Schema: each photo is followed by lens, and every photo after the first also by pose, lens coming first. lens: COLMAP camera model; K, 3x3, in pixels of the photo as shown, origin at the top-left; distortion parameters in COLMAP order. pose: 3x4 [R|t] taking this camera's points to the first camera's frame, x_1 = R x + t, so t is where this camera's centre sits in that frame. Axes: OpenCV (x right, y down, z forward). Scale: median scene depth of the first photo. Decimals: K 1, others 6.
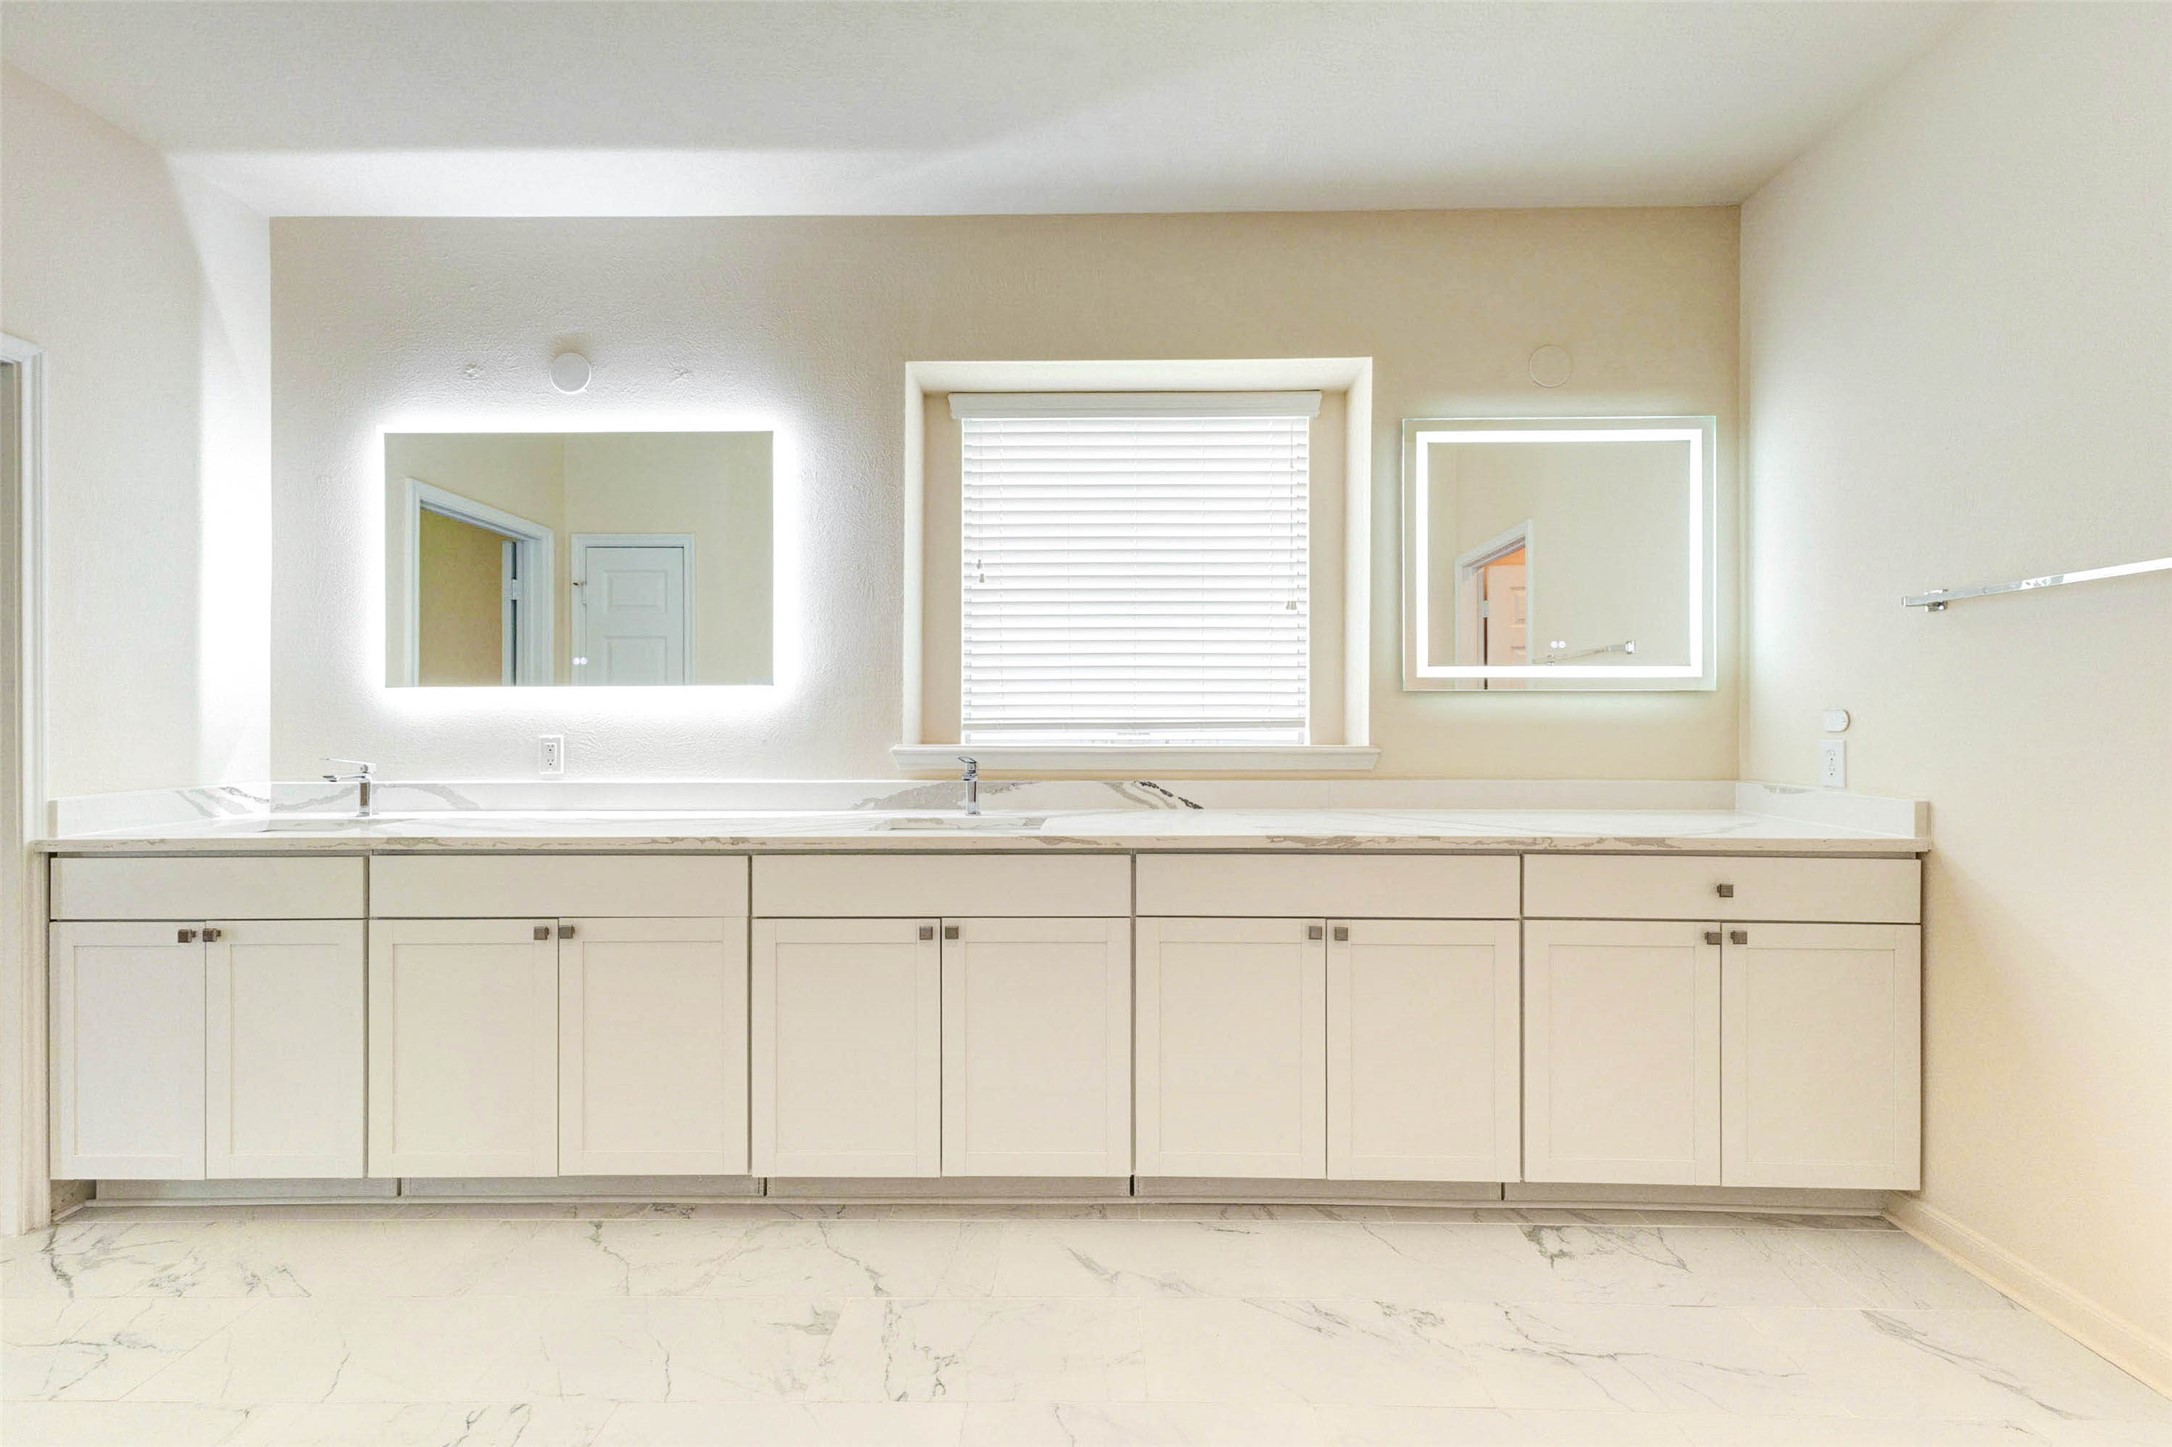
lens RADIAL K [[954.8, 0, 1084.1], [0, 954.8, 726.4], [0, 0, 1]] dist [0.013494, -0.001395]
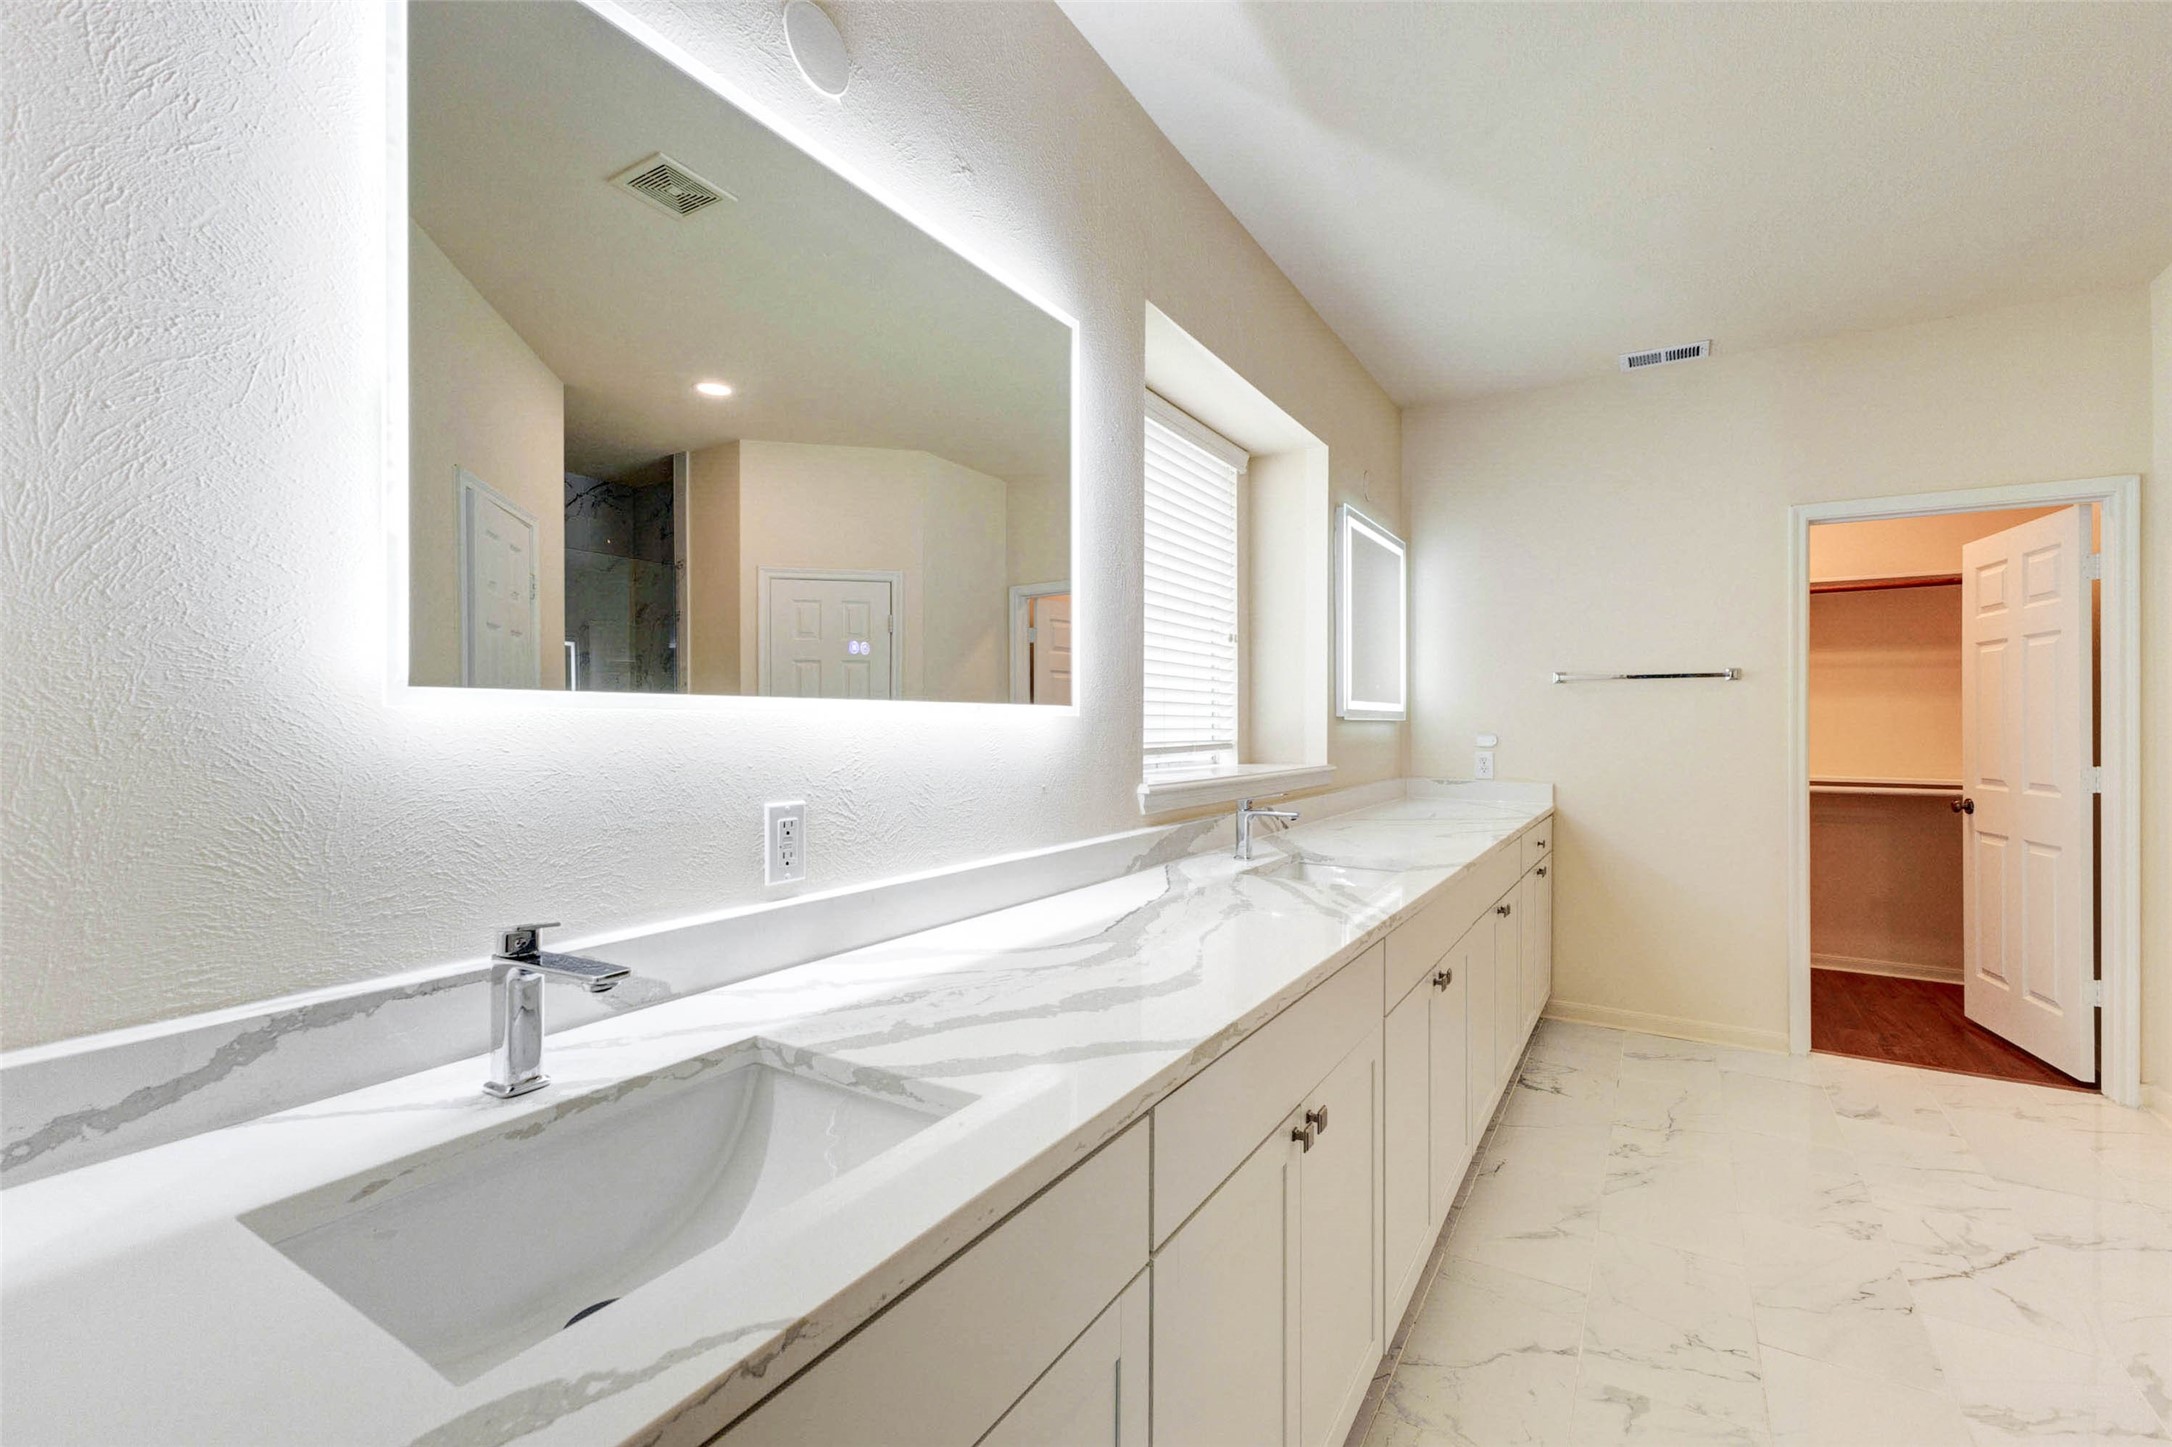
lens RADIAL K [[954.8, 0, 1085.9], [0, 954.8, 722.6], [0, 0, 1]] dist [0.013494, -0.001395]
pose [[0.495198, 0.002614, 0.868776, -0.911661], [-0.000464, 0.999996, -0.002744, -0.028786], [-0.868780, 0.000956, 0.495197, 0.662021]]
